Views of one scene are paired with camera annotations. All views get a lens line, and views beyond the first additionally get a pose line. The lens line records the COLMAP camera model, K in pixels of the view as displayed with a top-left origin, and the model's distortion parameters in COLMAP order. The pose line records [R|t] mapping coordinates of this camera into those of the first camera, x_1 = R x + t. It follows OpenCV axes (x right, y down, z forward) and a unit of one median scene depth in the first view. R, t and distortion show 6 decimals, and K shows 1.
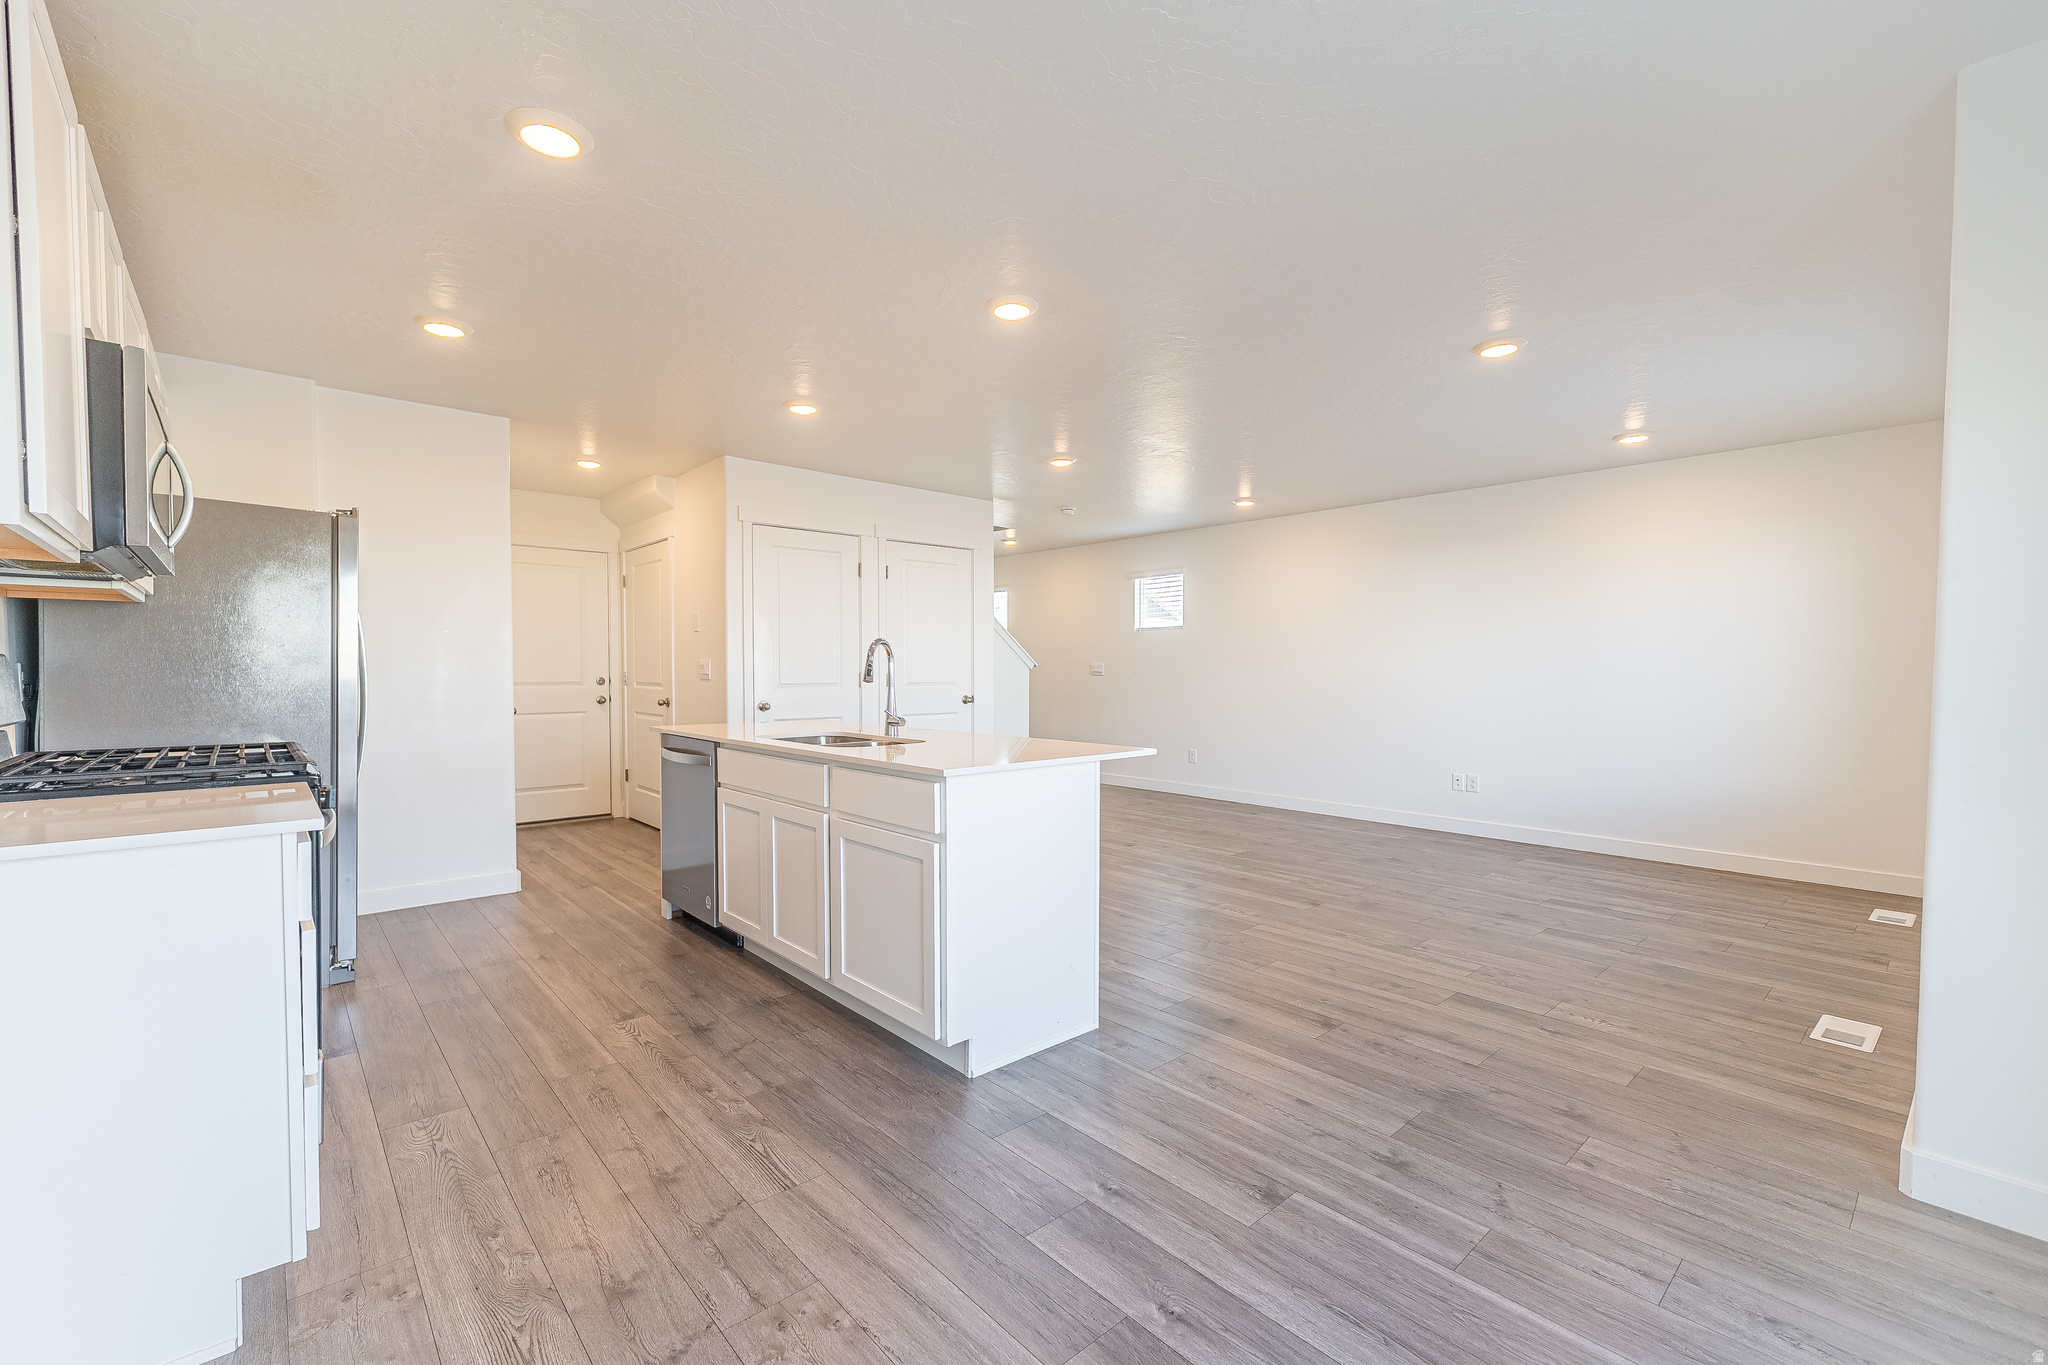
lens RADIAL K [[846.9, 0, 1023.0], [0, 846.9, 681.1], [0, 0, 1]] dist [0.001604, 0.000314]
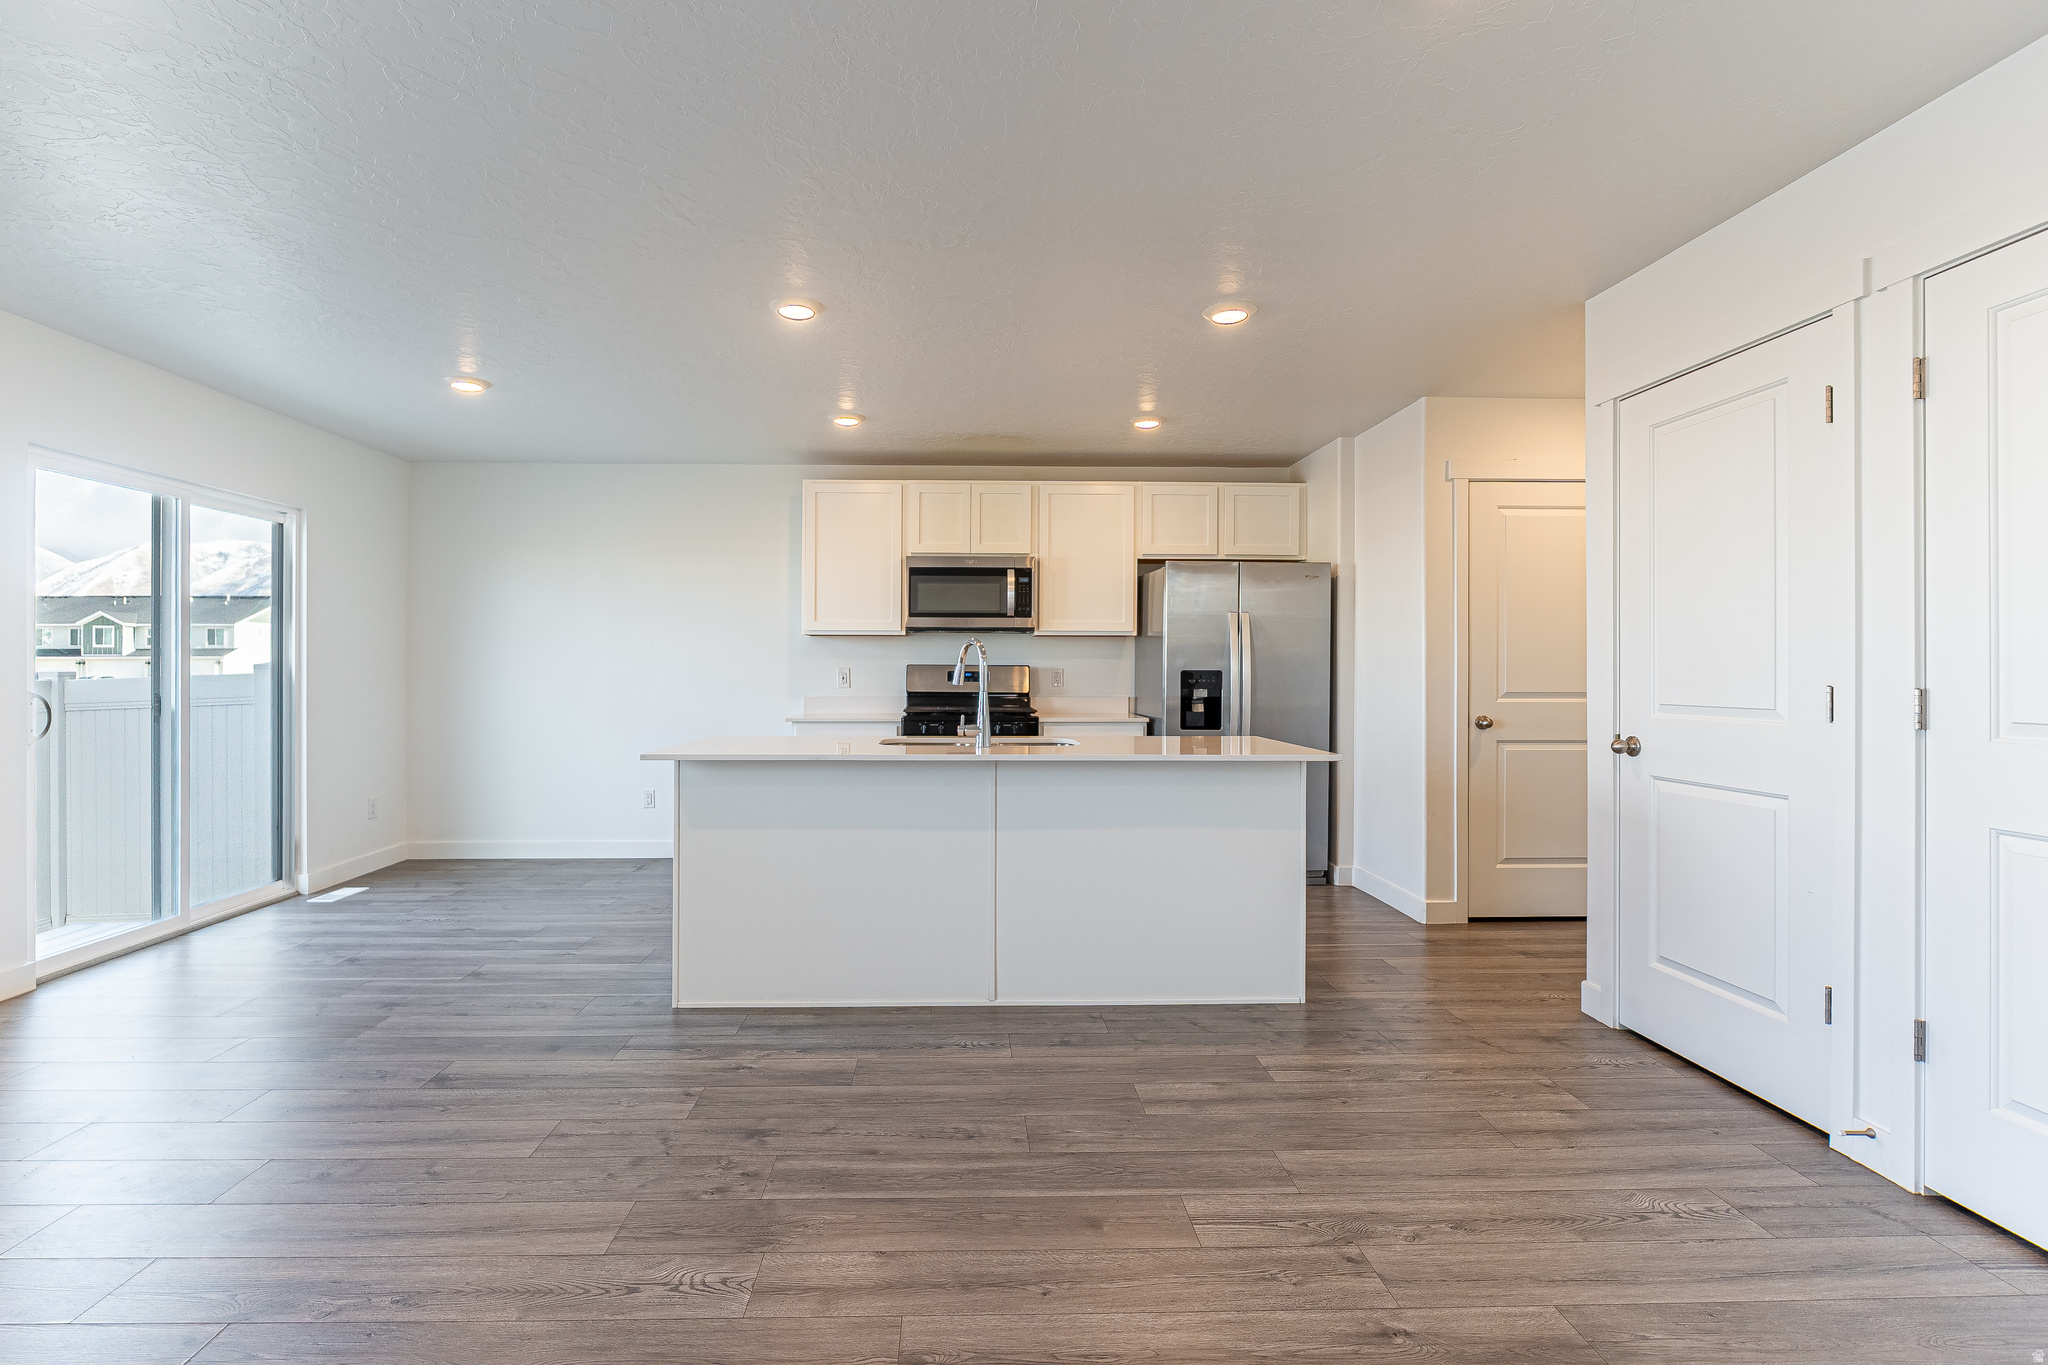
lens RADIAL K [[951.1, 0, 985.8], [0, 951.1, 671.5], [0, 0, 1]] dist [-0.002029, -0.001849]
pose [[-0.648504, -0.001940, -0.761209, 0.627476], [-0.012698, 0.999885, 0.008270, -0.026119], [0.761106, 0.015029, -0.648454, 1.740993]]
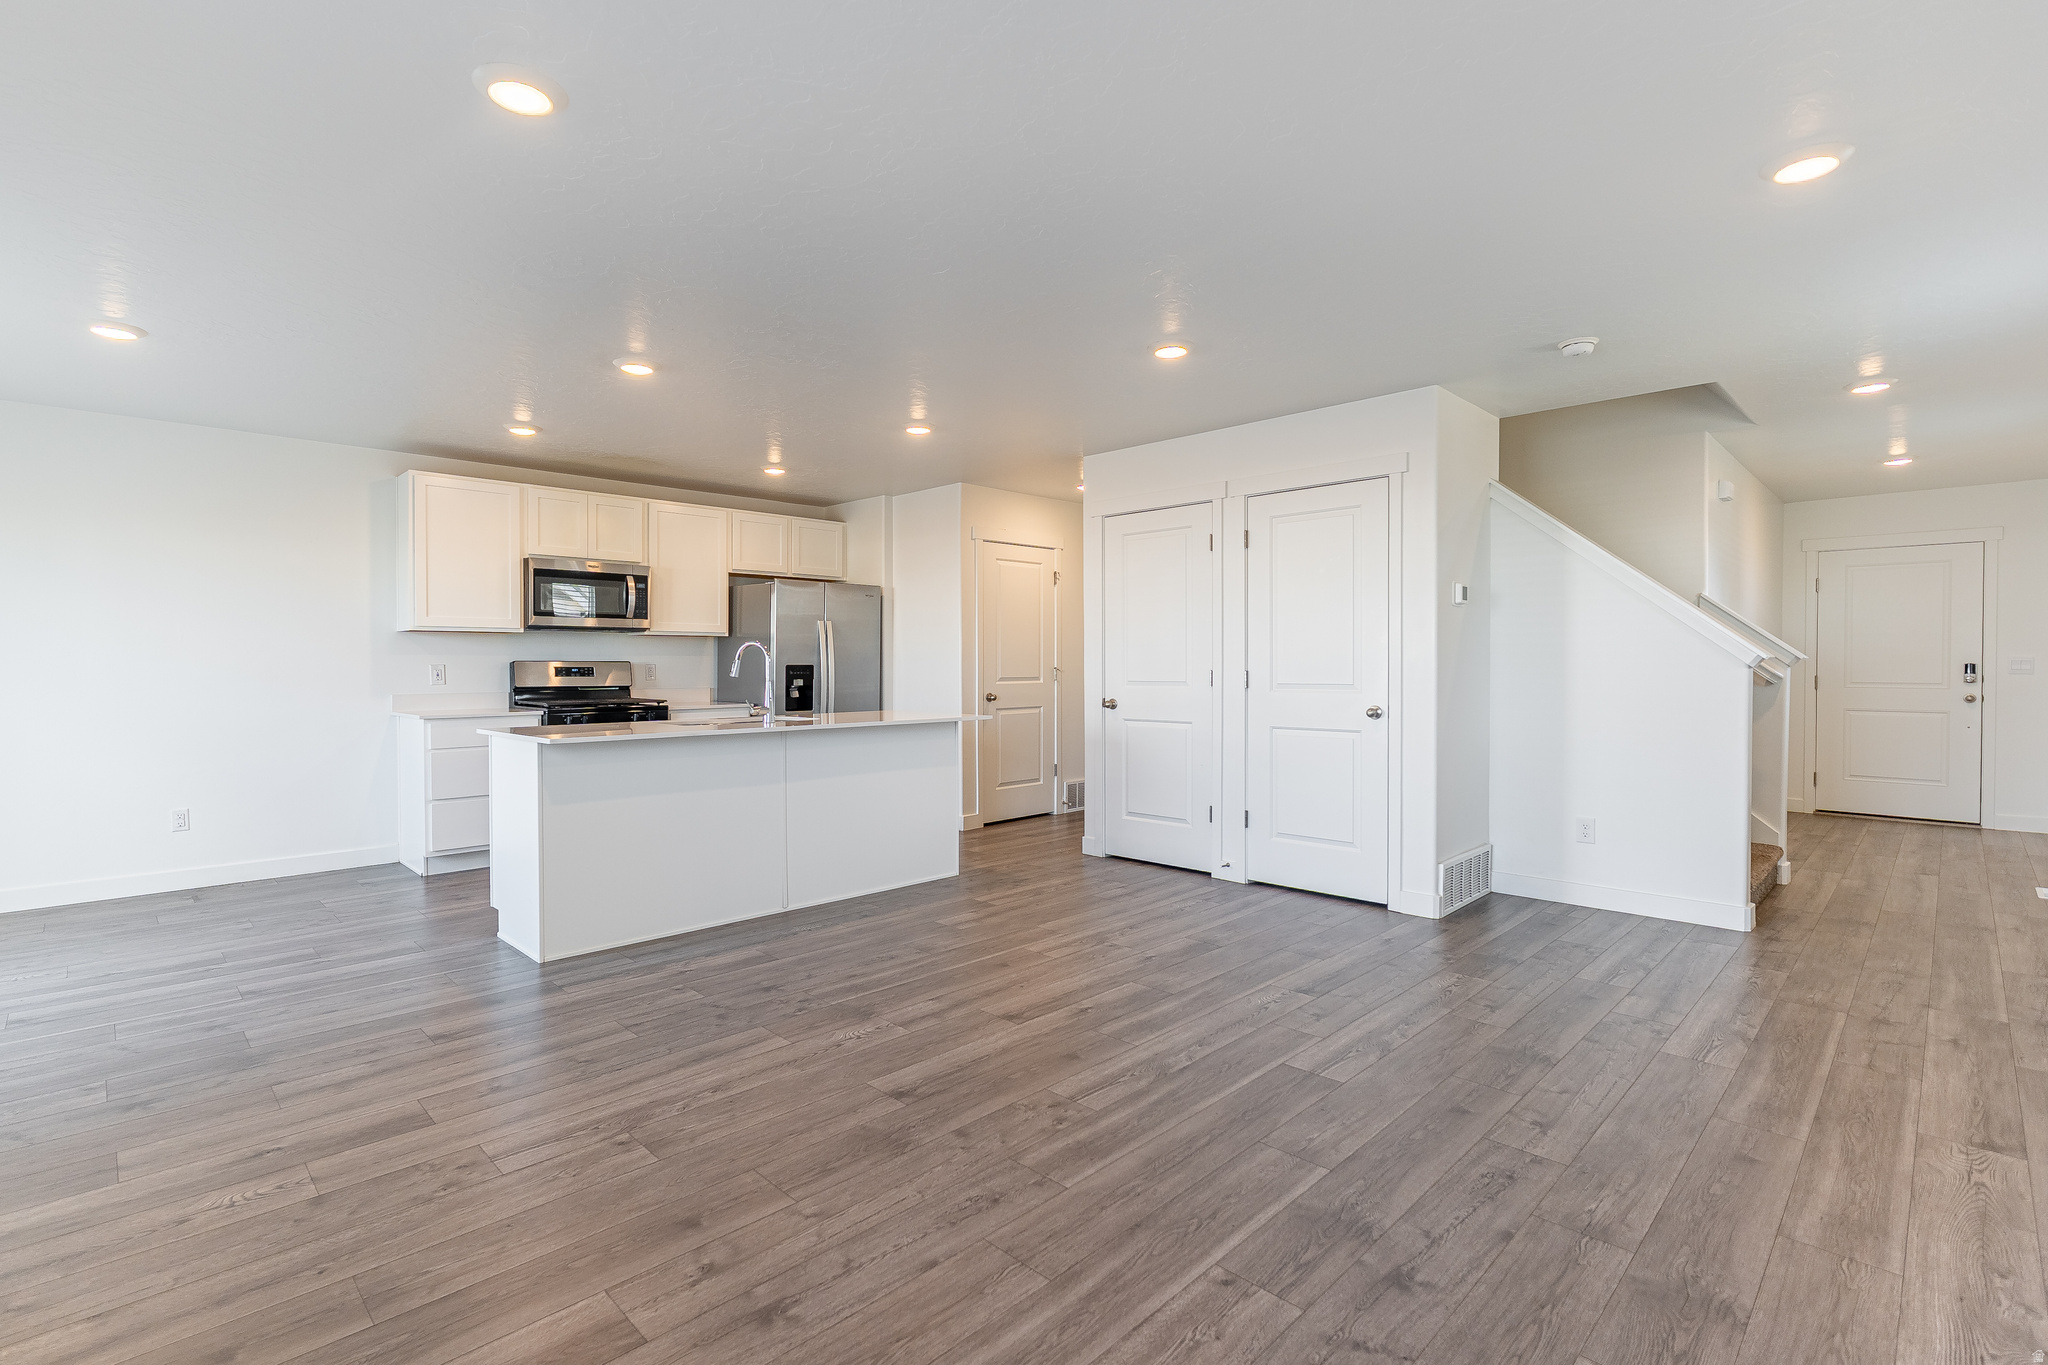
lens RADIAL K [[951.1, 0, 1015.5], [0, 951.1, 681.5], [0, 0, 1]] dist [-0.002029, -0.001849]
pose [[0.052937, 0.016305, -0.998465, 1.244792], [-0.009632, 0.999829, 0.015817, -0.020347], [0.998551, 0.008780, 0.053085, 1.348465]]
